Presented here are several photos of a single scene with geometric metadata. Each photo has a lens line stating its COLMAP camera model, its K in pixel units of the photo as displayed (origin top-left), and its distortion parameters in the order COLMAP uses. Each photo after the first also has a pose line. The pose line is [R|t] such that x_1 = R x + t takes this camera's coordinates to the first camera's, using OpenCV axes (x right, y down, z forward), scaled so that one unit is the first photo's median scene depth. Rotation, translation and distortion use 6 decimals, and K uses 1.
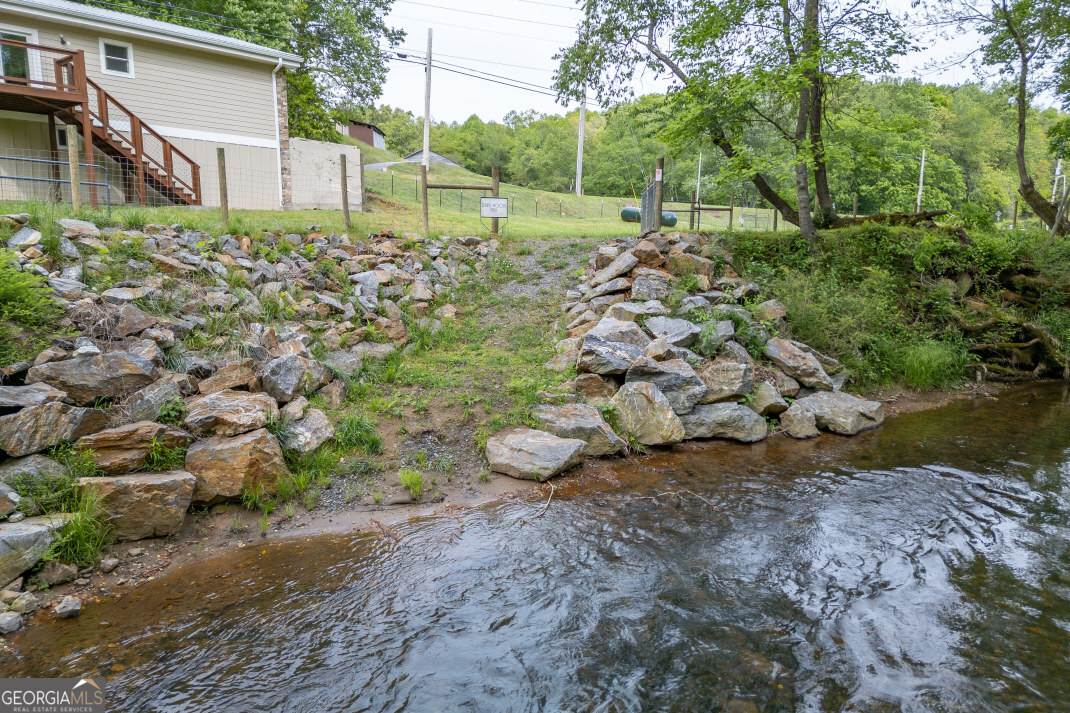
lens RADIAL K [[740.3, 0, 536.3], [0, 740.3, 353.5], [0, 0, 1]] dist [0.062826, -0.018047]
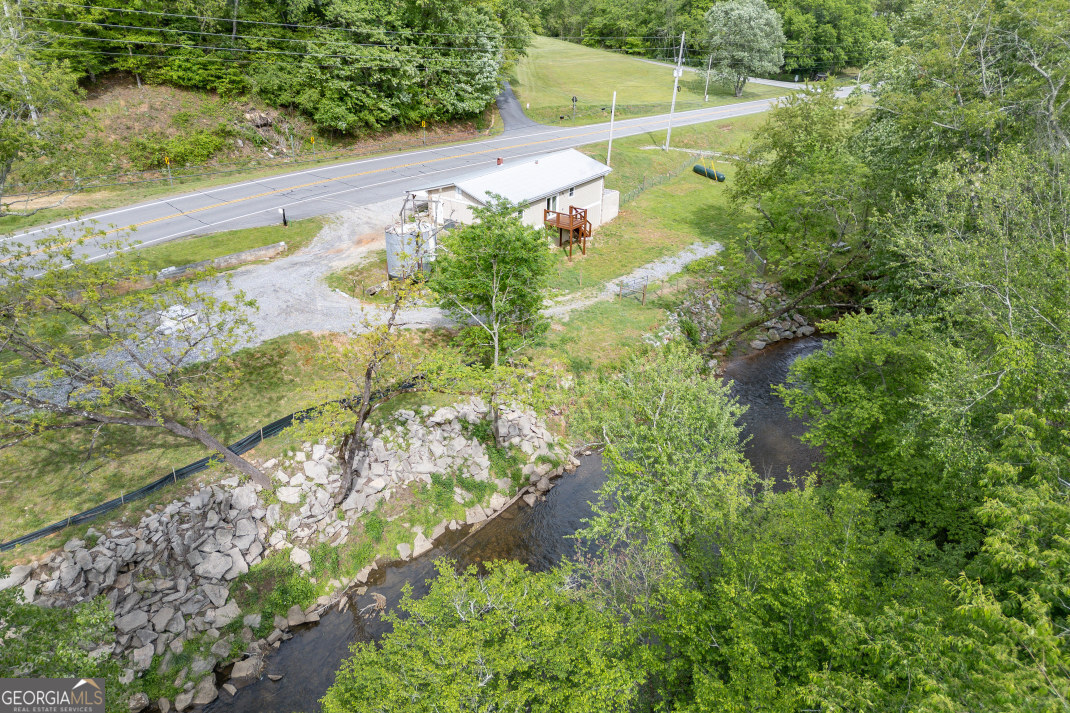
lens RADIAL K [[740.3, 0, 535.6], [0, 740.3, 322.5], [0, 0, 1]] dist [0.062826, -0.018047]
pose [[0.996802, -0.019287, 0.077547, -1.828201], [-0.002739, 0.961618, 0.274379, -1.364225], [-0.079862, -0.273714, 0.958490, -3.708122]]
